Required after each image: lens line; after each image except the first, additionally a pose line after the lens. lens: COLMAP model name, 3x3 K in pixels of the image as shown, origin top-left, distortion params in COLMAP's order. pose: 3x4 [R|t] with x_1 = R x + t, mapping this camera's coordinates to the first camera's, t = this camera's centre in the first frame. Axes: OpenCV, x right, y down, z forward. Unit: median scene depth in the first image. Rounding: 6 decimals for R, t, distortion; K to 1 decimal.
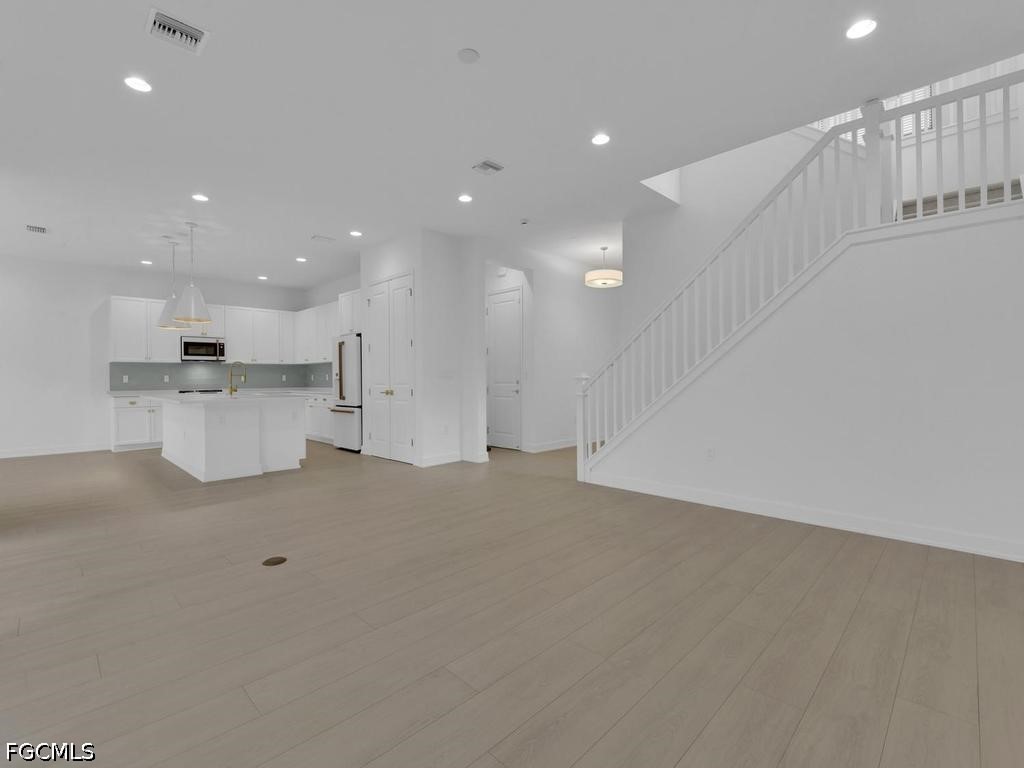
lens RADIAL K [[472.0, 0, 517.3], [0, 472.0, 379.6], [0, 0, 1]] dist [-0.001974, -0.005450]
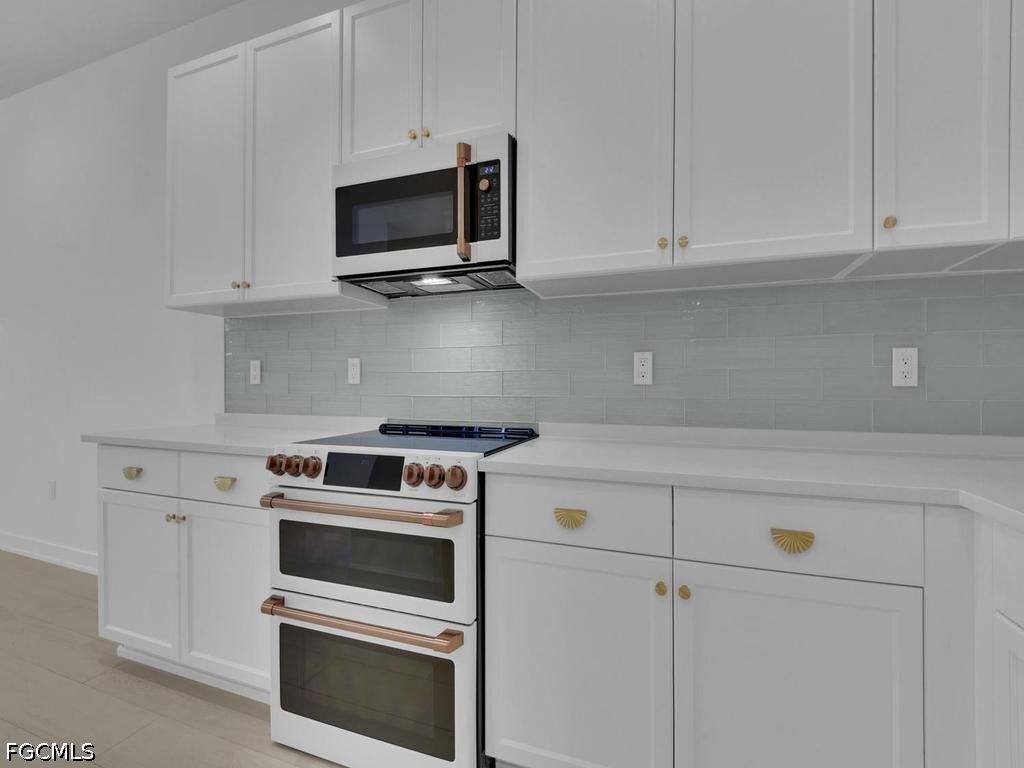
lens RADIAL K [[472.0, 0, 510.5], [0, 472.0, 378.4], [0, 0, 1]] dist [-0.001974, -0.005450]
pose [[0.426696, -0.008089, -0.904359, -0.531774], [-0.011573, 0.999829, -0.014403, 0.004452], [0.904321, 0.016612, 0.426529, 1.062037]]
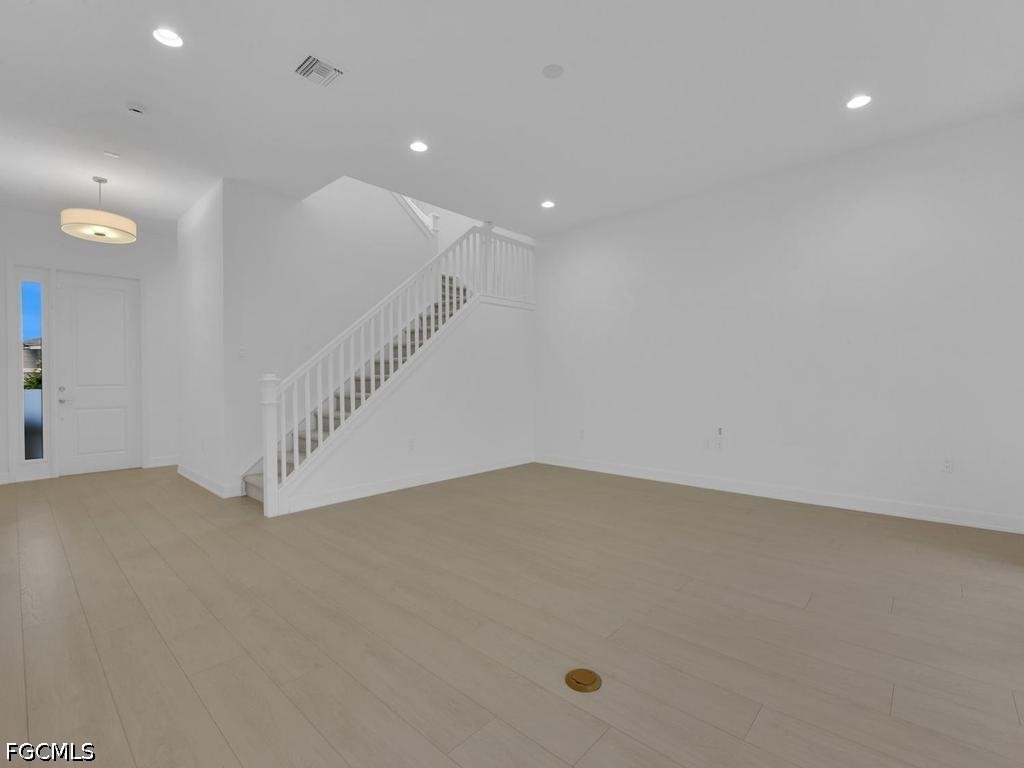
lens RADIAL K [[472.0, 0, 518.1], [0, 472.0, 383.7], [0, 0, 1]] dist [-0.001974, -0.005450]
pose [[-0.039023, 0.004107, 0.999230, -0.432643], [0.005036, 0.999980, -0.003914, 0.003703], [-0.999226, 0.004879, -0.039043, 0.420055]]
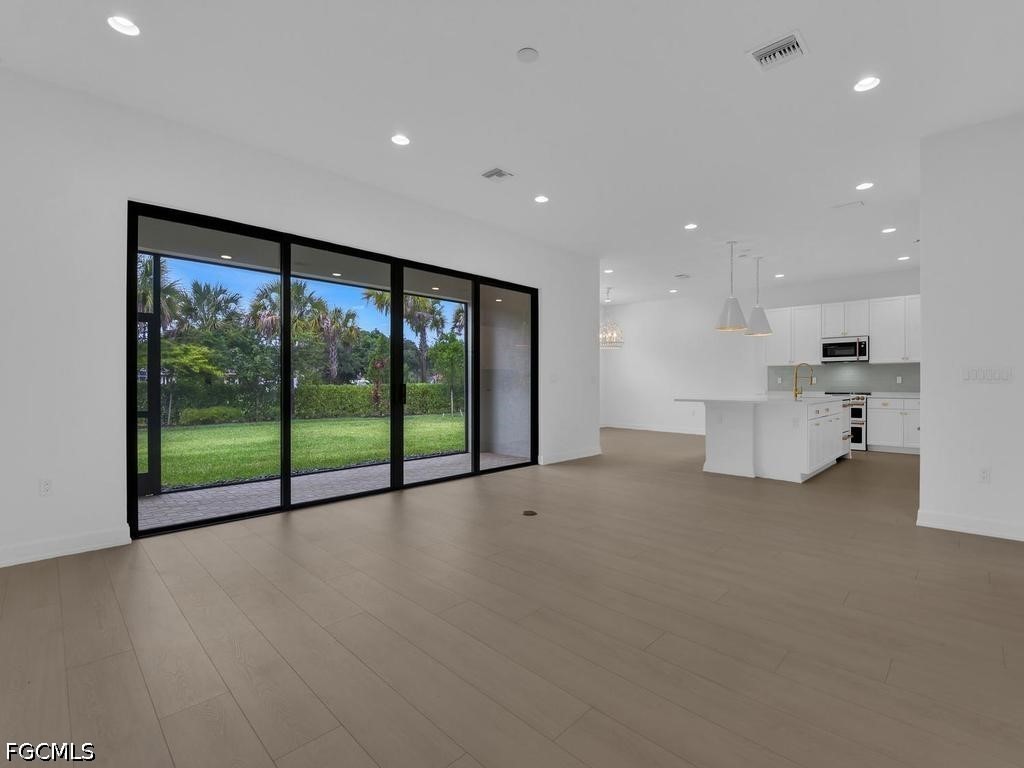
lens RADIAL K [[472.0, 0, 510.3], [0, 472.0, 382.7], [0, 0, 1]] dist [-0.001974, -0.005450]
pose [[-0.007848, 0.007730, -0.999939, 0.329614], [-0.002204, 0.999968, 0.007748, -0.003844], [0.999967, 0.002265, -0.007831, 0.367833]]
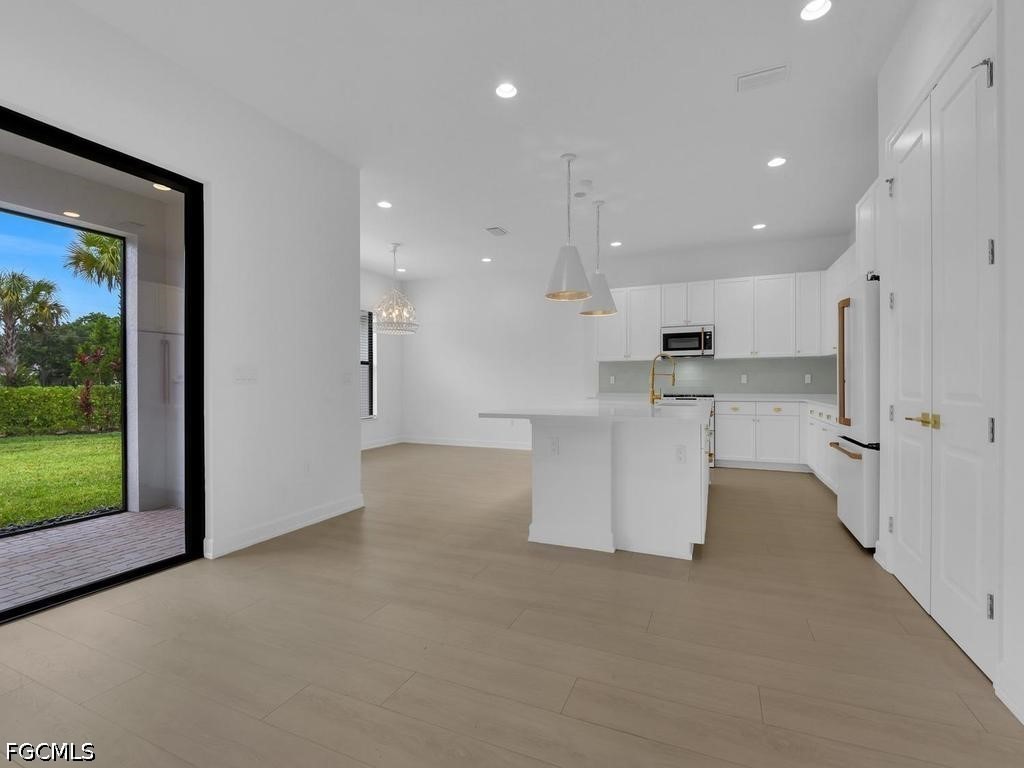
lens RADIAL K [[472.0, 0, 509.2], [0, 472.0, 380.3], [0, 0, 1]] dist [-0.001974, -0.005450]
pose [[0.348696, 0.001423, -0.937235, -0.050418], [-0.002595, 0.999996, 0.000553, -0.000995], [0.937232, 0.002239, 0.348699, 0.512151]]
